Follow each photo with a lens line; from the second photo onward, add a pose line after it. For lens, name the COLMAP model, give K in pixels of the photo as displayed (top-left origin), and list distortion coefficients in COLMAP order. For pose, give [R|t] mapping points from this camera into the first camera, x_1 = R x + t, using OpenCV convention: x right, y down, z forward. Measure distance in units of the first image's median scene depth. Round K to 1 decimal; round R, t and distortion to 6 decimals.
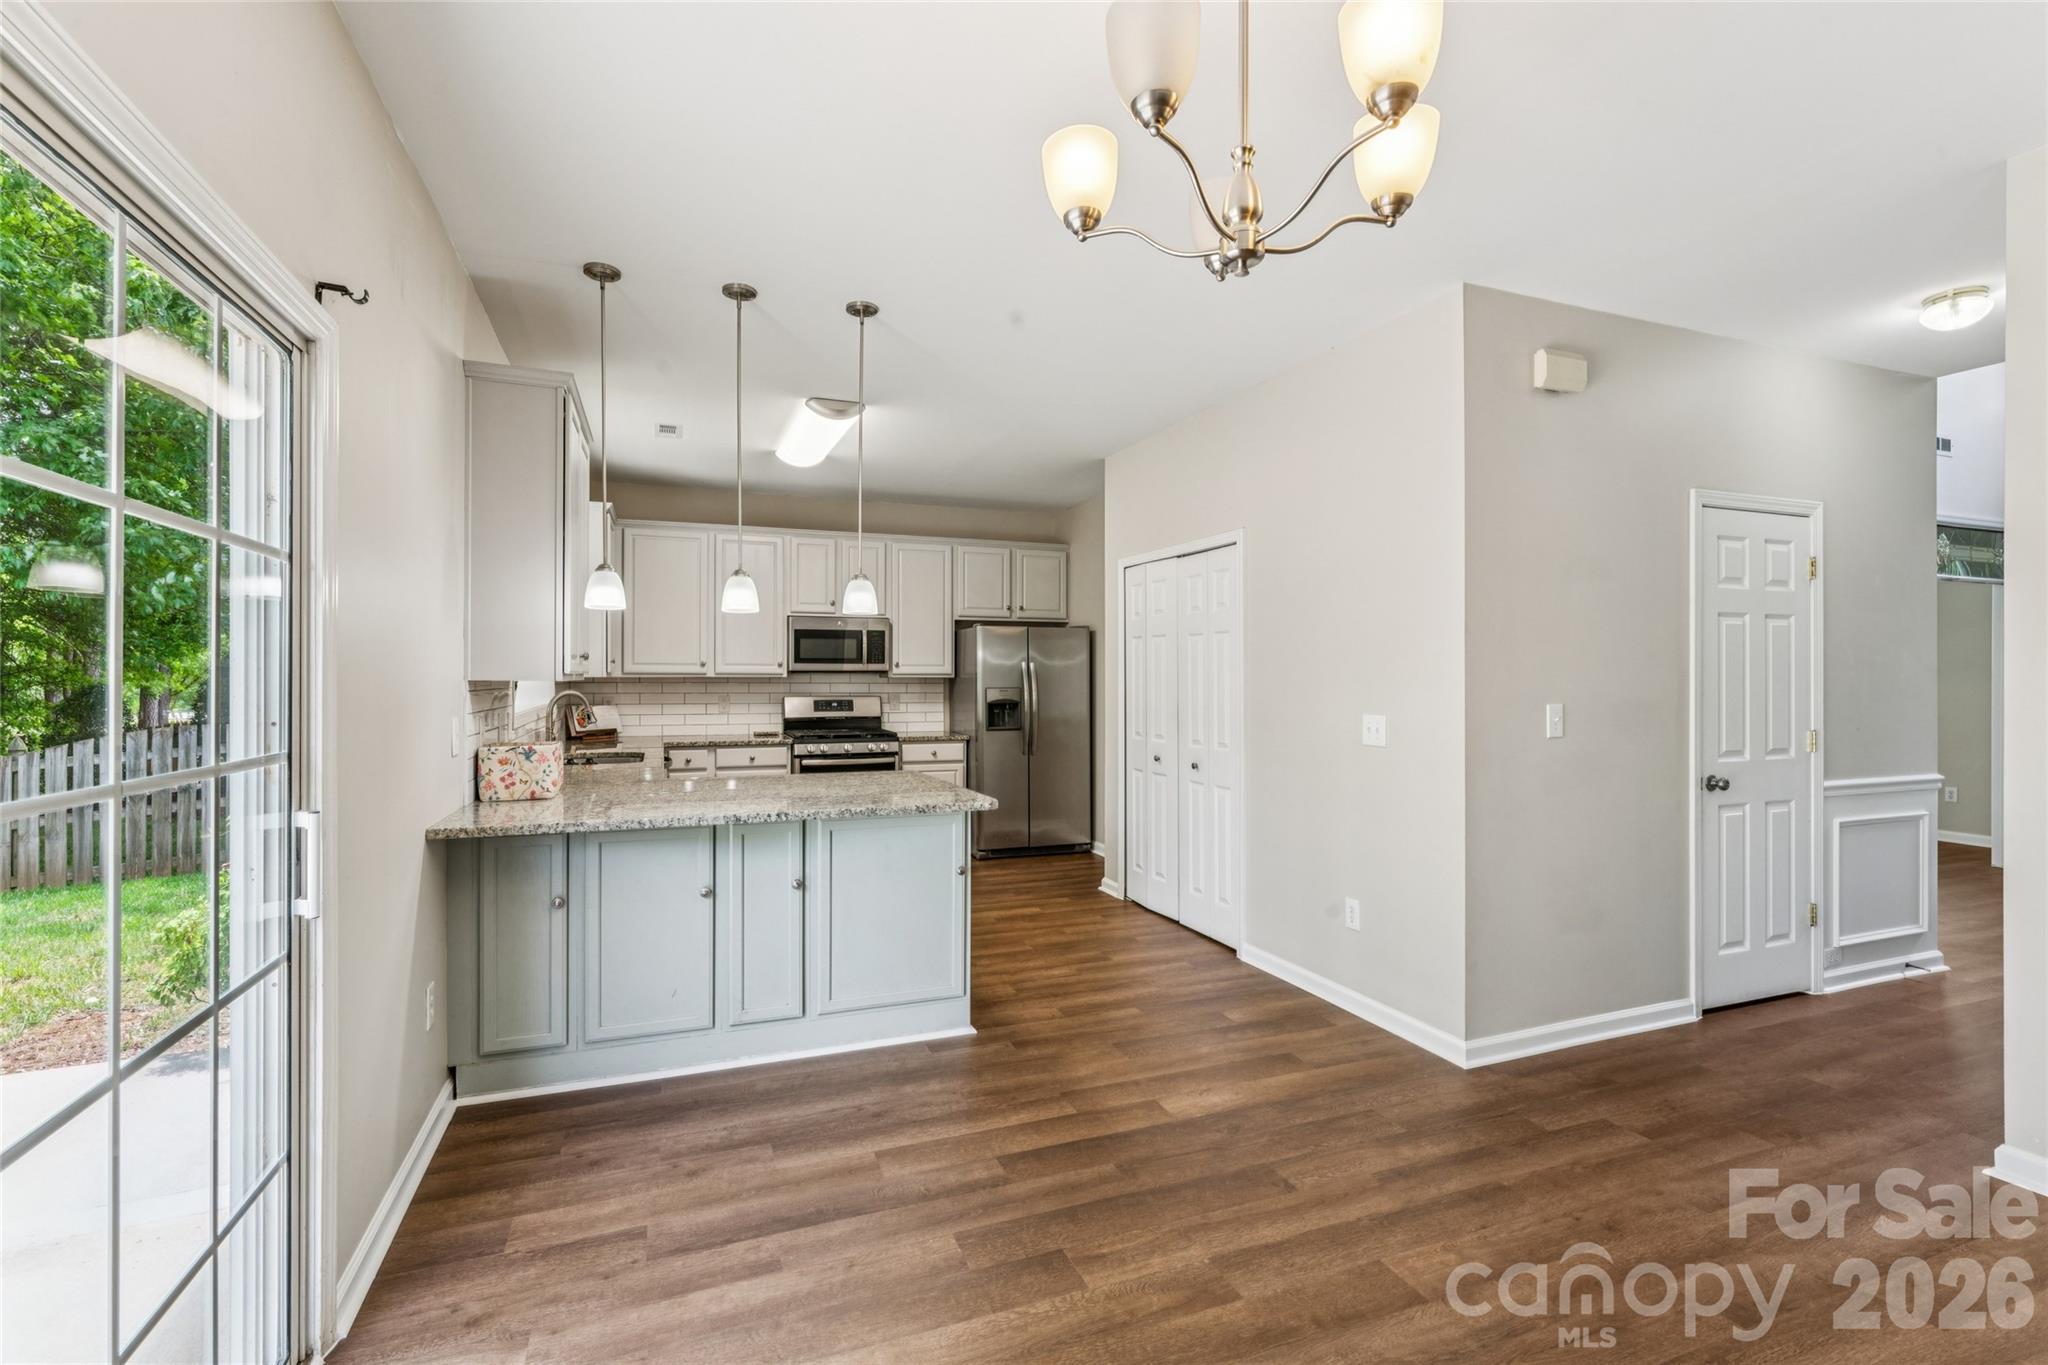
lens RADIAL K [[911.1, 0, 1007.1], [0, 911.1, 670.2], [0, 0, 1]] dist [-0.003372, 0.000387]
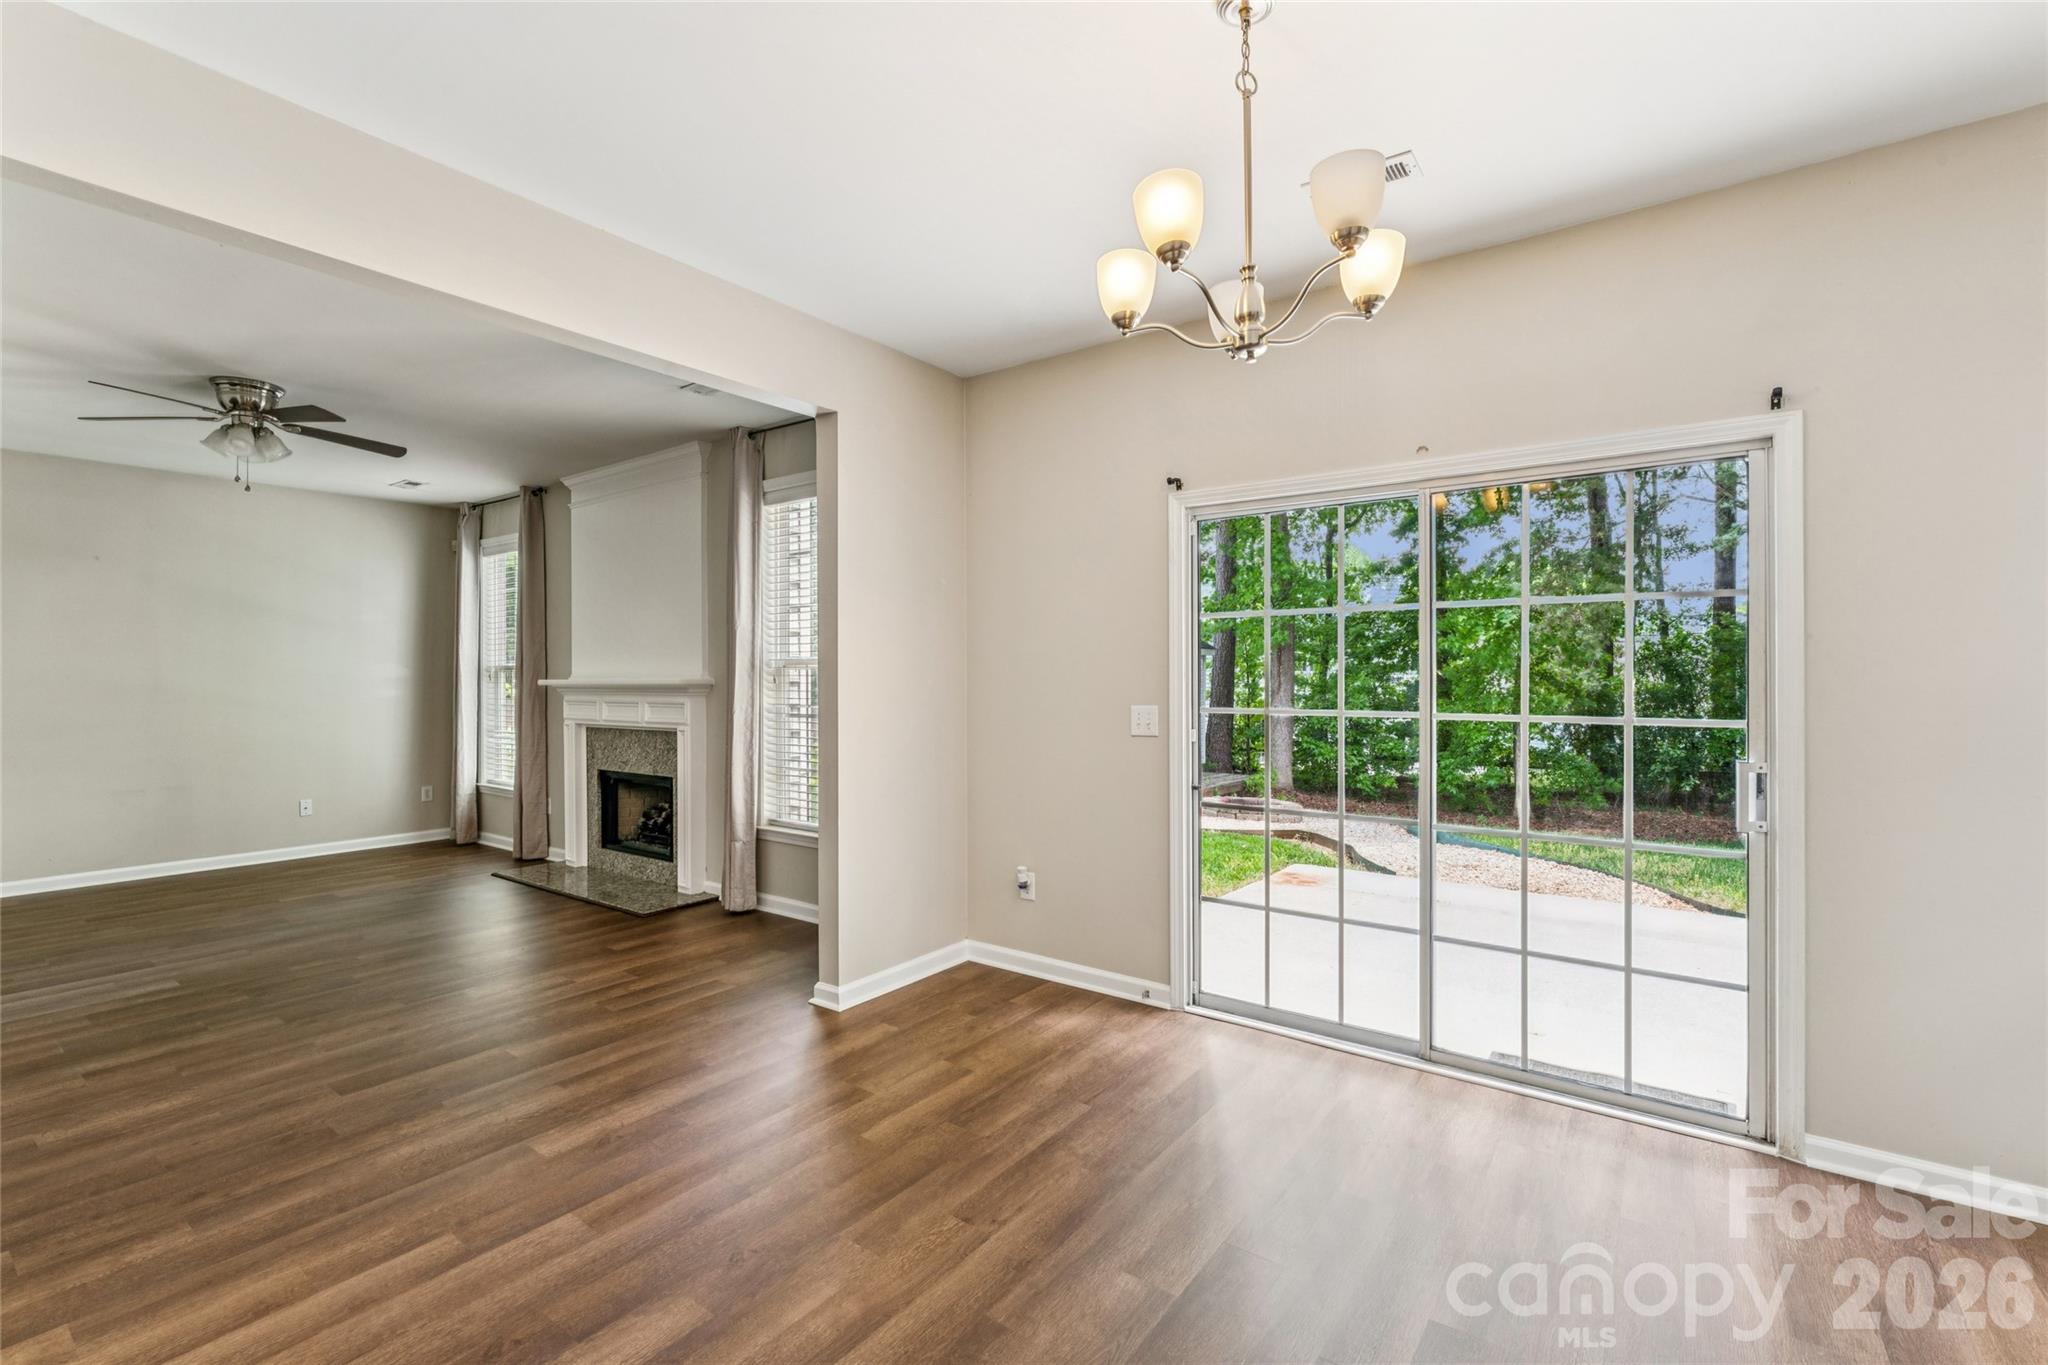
lens RADIAL K [[911.1, 0, 1007.1], [0, 911.1, 670.2], [0, 0, 1]] dist [-0.003372, 0.000387]
pose [[-0.849115, -0.001150, -0.528208, 0.469508], [0.005375, 0.999927, -0.010818, 0.005461], [0.528181, -0.012024, -0.849046, 0.732991]]
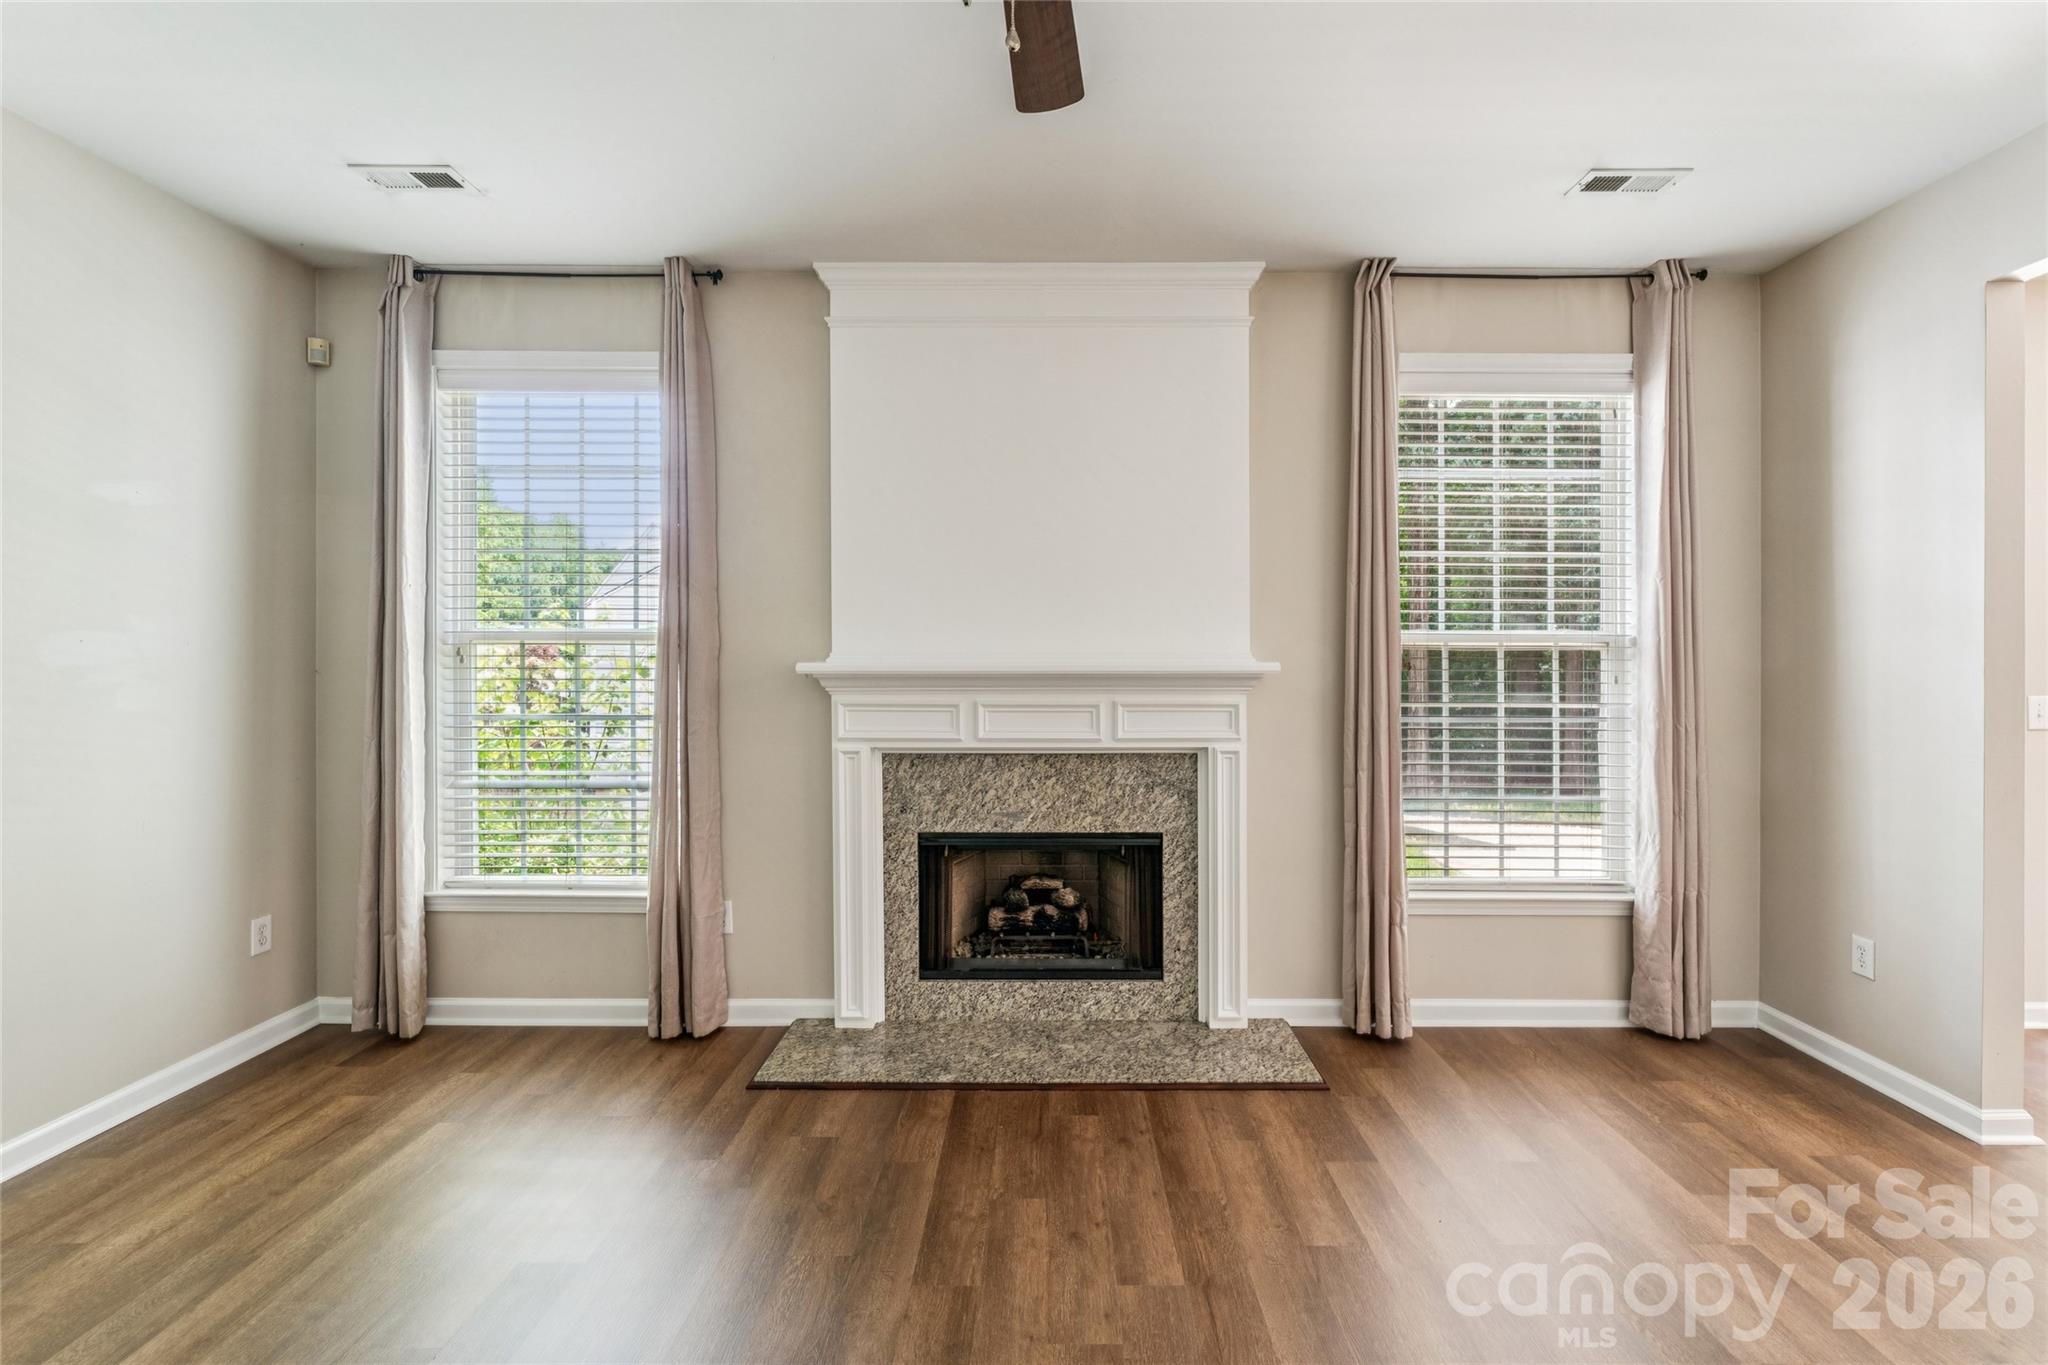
lens RADIAL K [[911.1, 0, 1007.1], [0, 911.1, 670.2], [0, 0, 1]] dist [-0.003372, 0.000387]
pose [[-0.358951, 0.005744, -0.933339, 1.006131], [0.001771, 0.999983, 0.005473, 0.003352], [0.933355, 0.000311, -0.358955, -0.661945]]
